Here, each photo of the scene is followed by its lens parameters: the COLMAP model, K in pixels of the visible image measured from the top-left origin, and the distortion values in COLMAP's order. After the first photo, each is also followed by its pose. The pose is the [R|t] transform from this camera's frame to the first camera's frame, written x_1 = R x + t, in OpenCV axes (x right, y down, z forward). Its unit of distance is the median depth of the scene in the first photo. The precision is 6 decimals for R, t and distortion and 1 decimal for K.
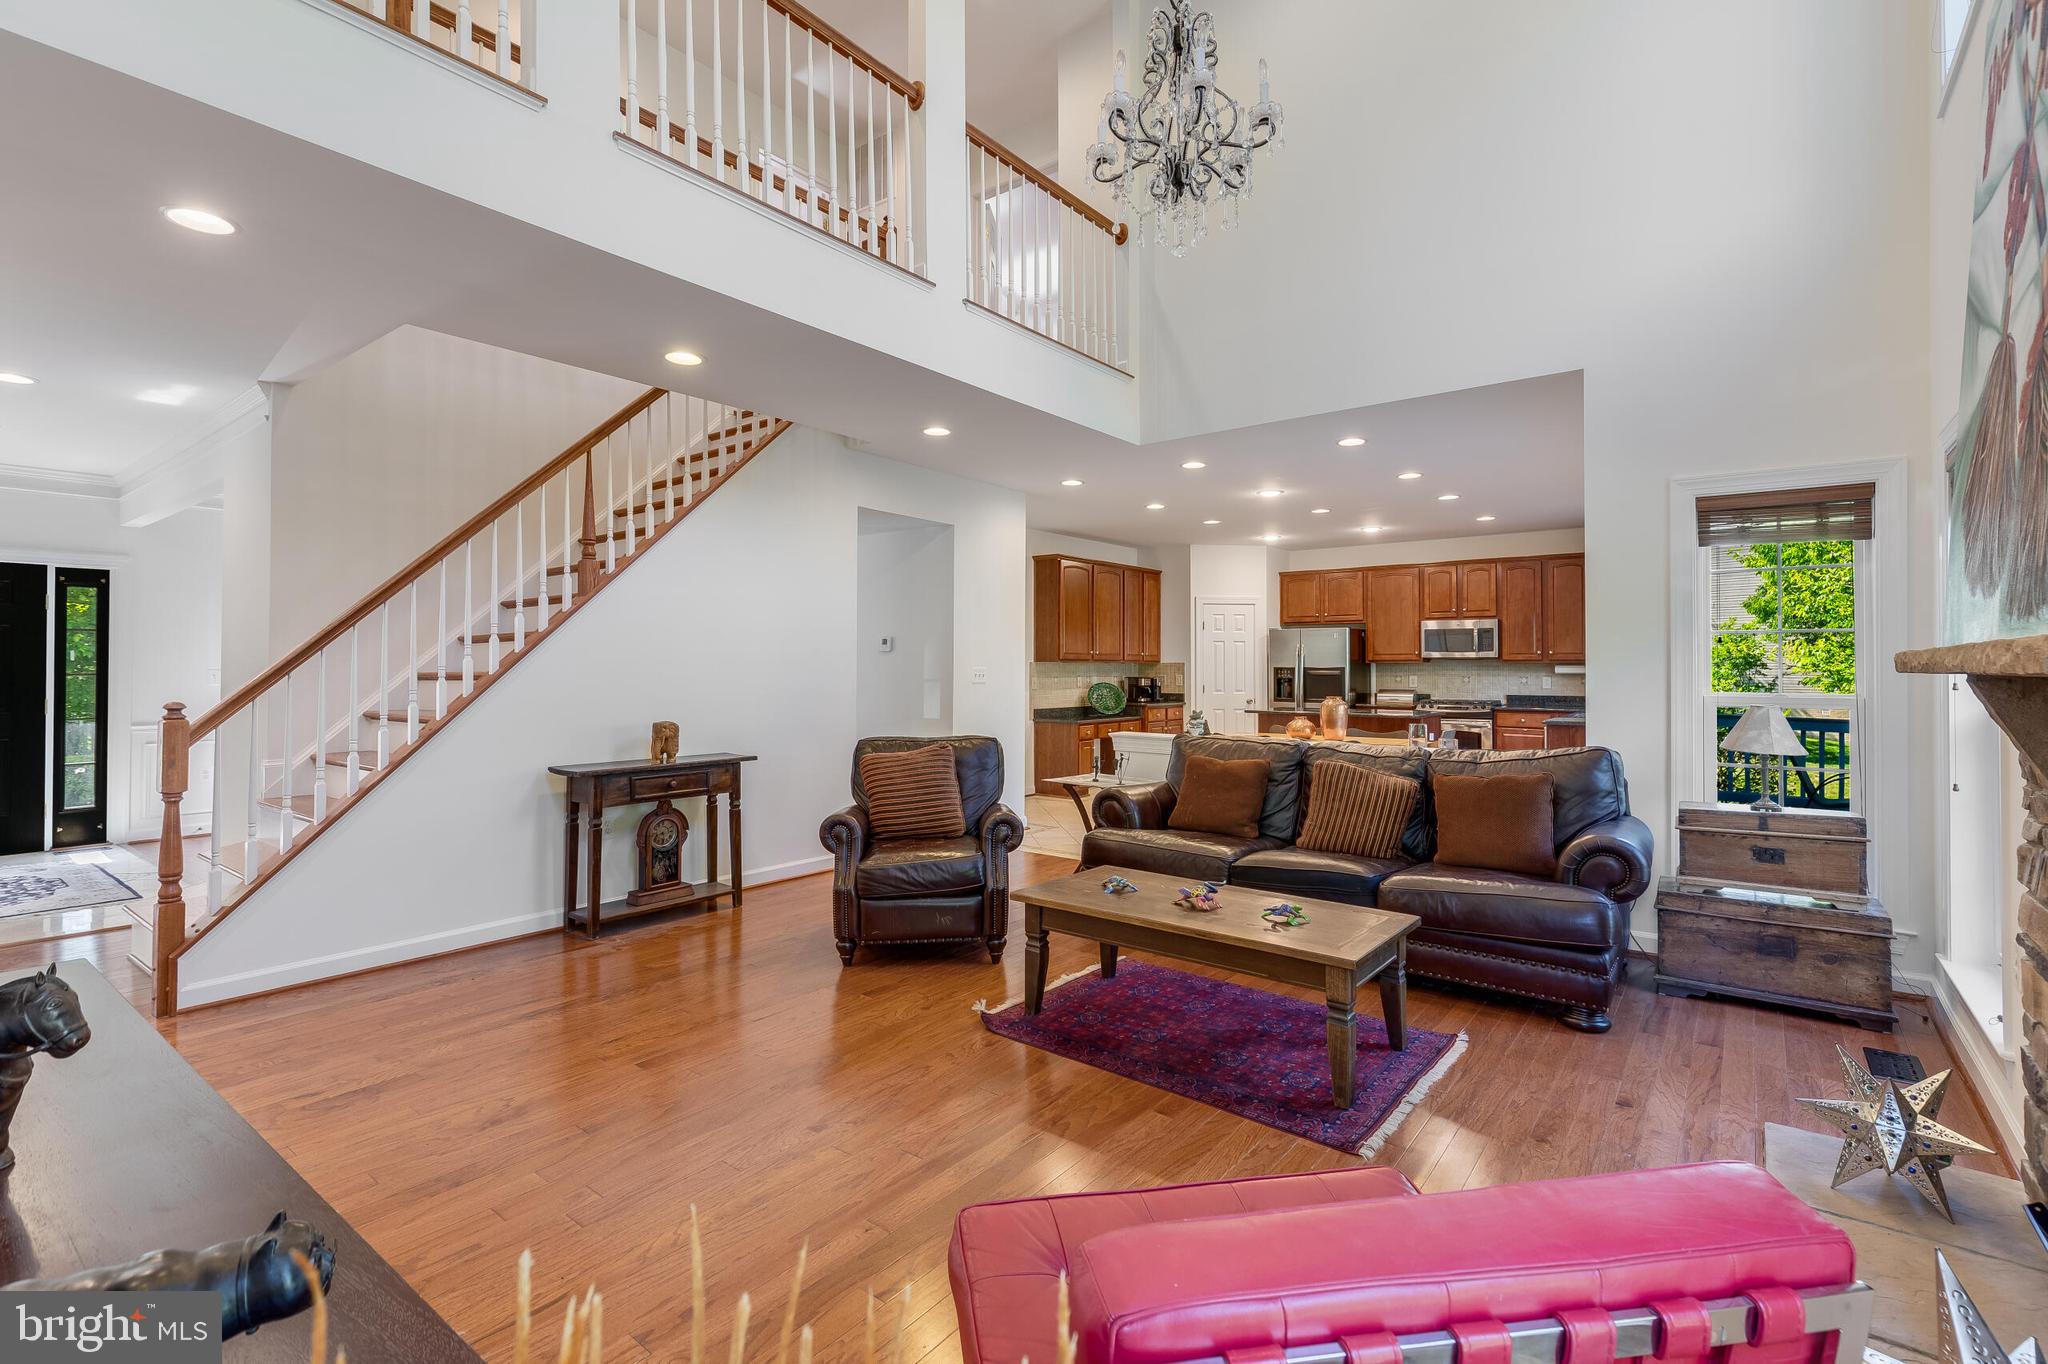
lens RADIAL K [[927.1, 0, 1024.0], [0, 927.1, 682.0], [0, 0, 1]] dist [0.000971, -0.000044]
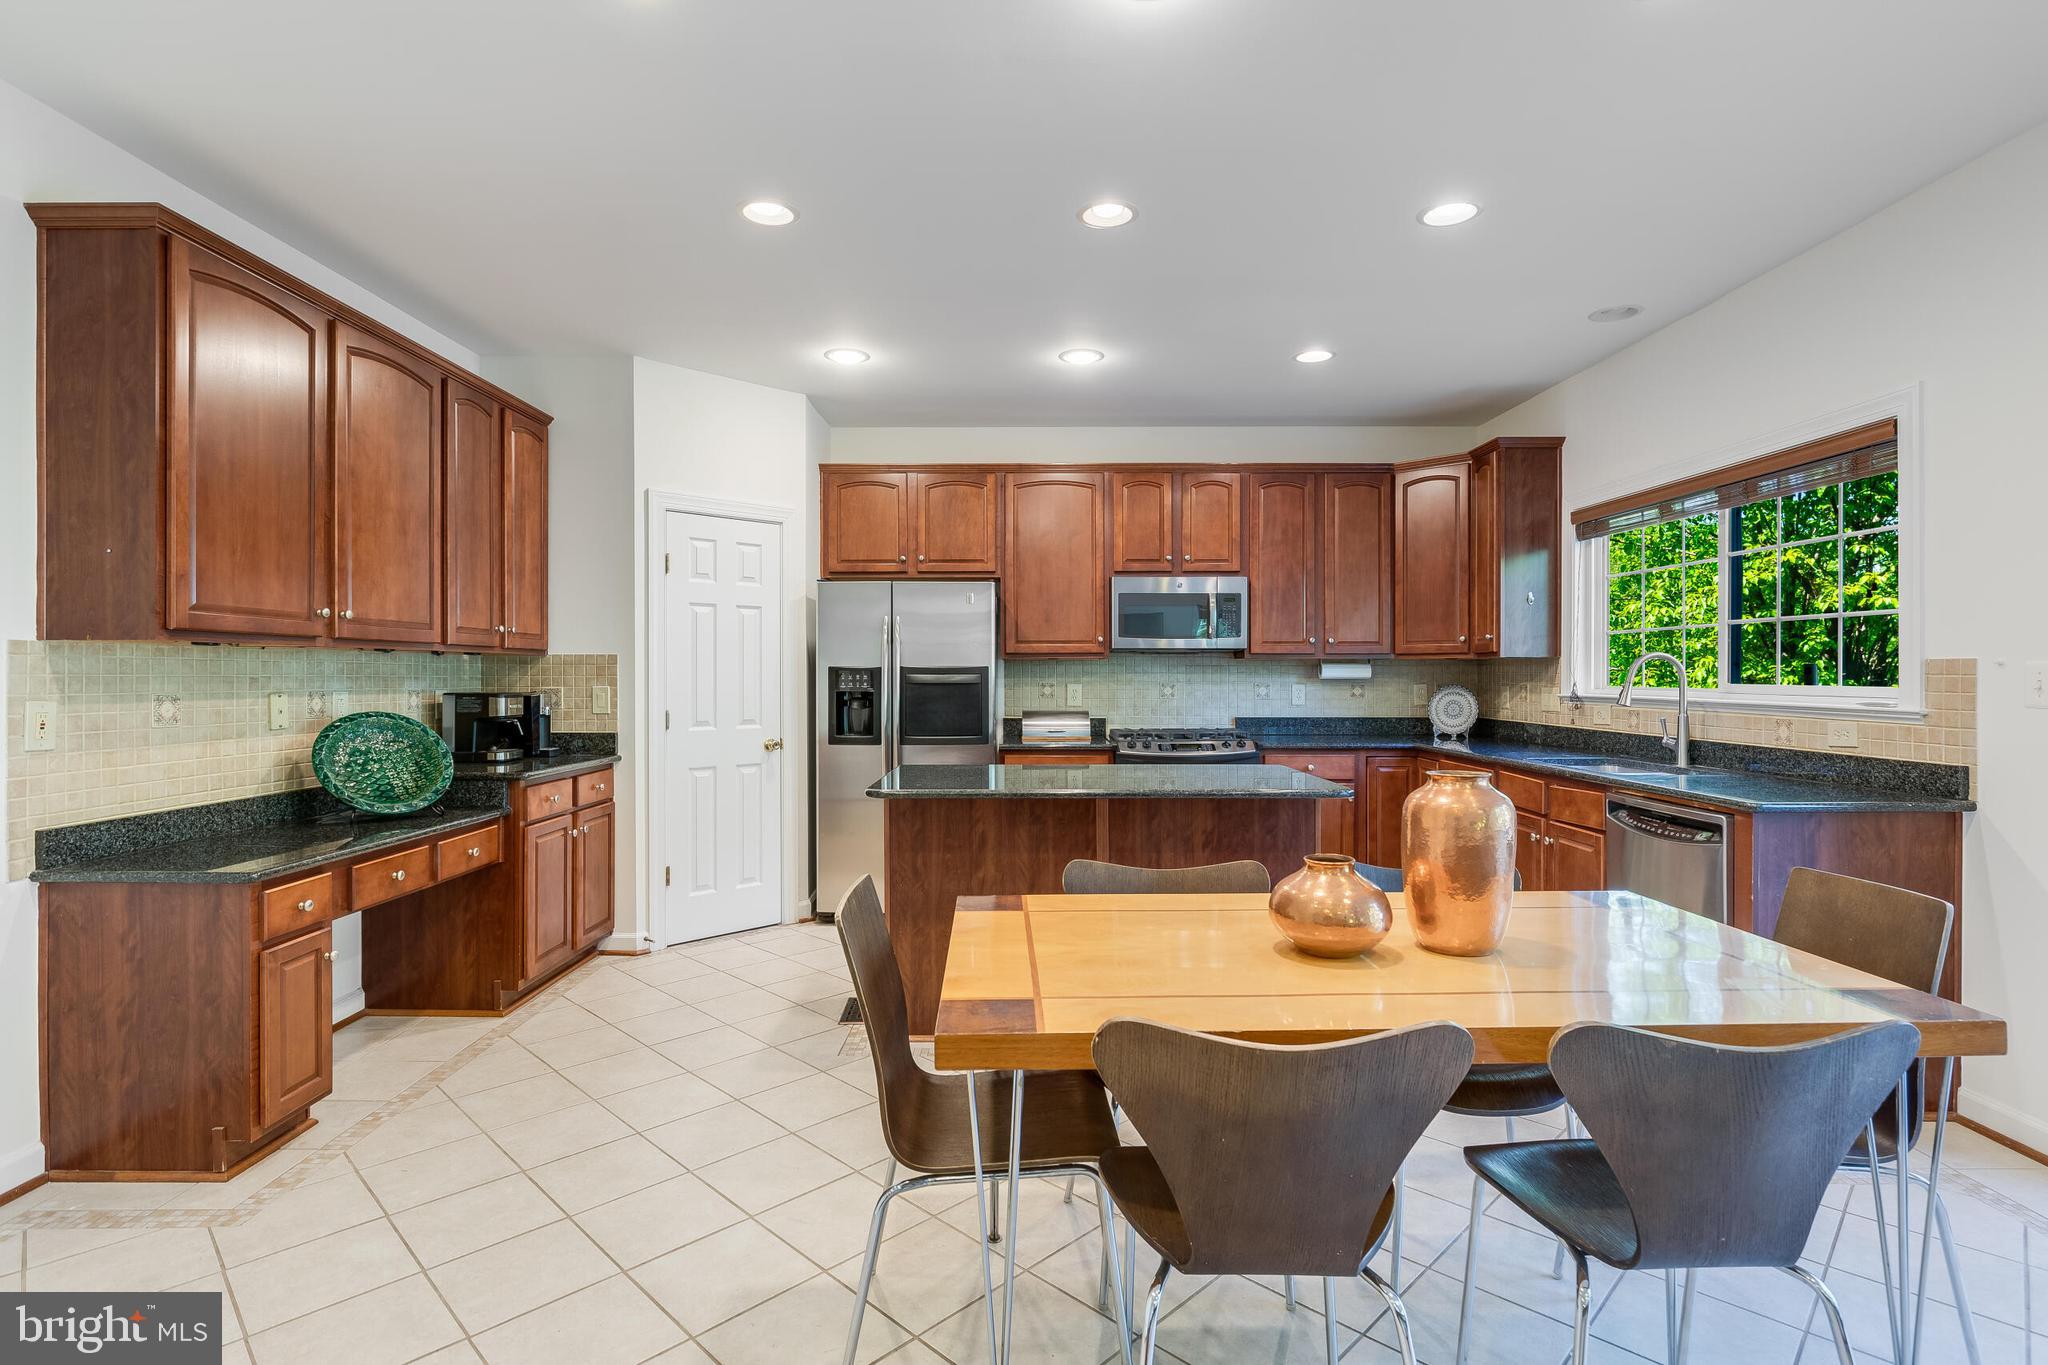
lens RADIAL K [[1004.5, 0, 1016.2], [0, 1004.5, 677.7], [0, 0, 1]] dist [0.000109, -0.006453]
pose [[0.788113, -0.004349, 0.615515, 0.047666], [0.007845, 0.999965, -0.002979, -0.008764], [-0.615481, 0.007177, 0.788119, 0.591993]]
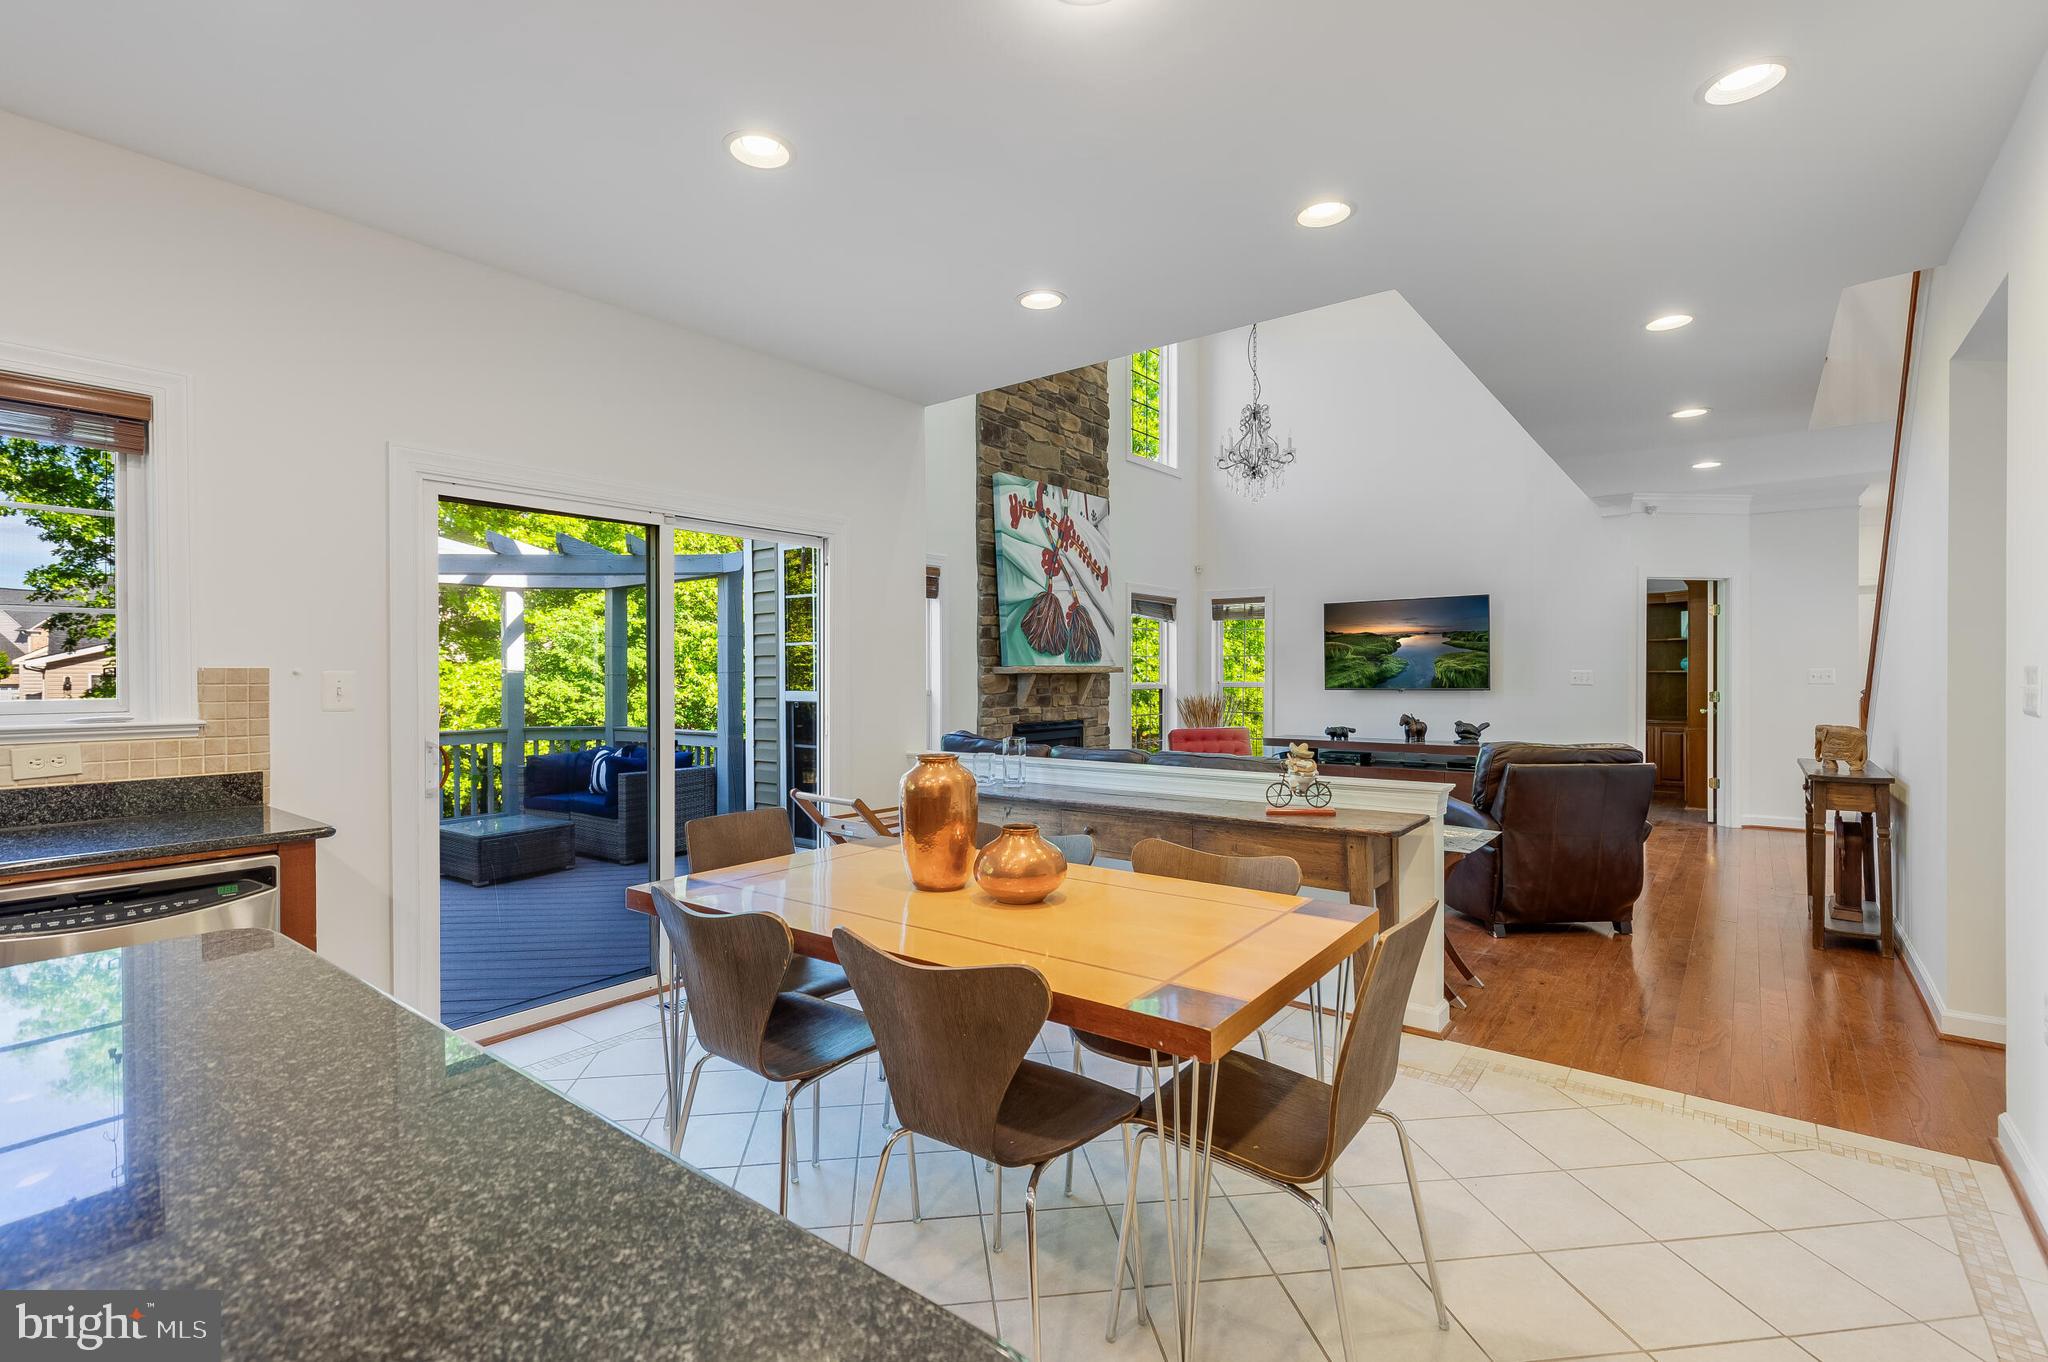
lens RADIAL K [[927.1, 0, 1024.0], [0, 927.1, 681.0], [0, 0, 1]] dist [0.000971, -0.000044]
pose [[-0.999947, 0.004653, -0.009195, 0.207728], [0.004509, 0.999868, 0.015589, -0.012290], [0.009267, 0.015547, -0.999836, 0.915745]]
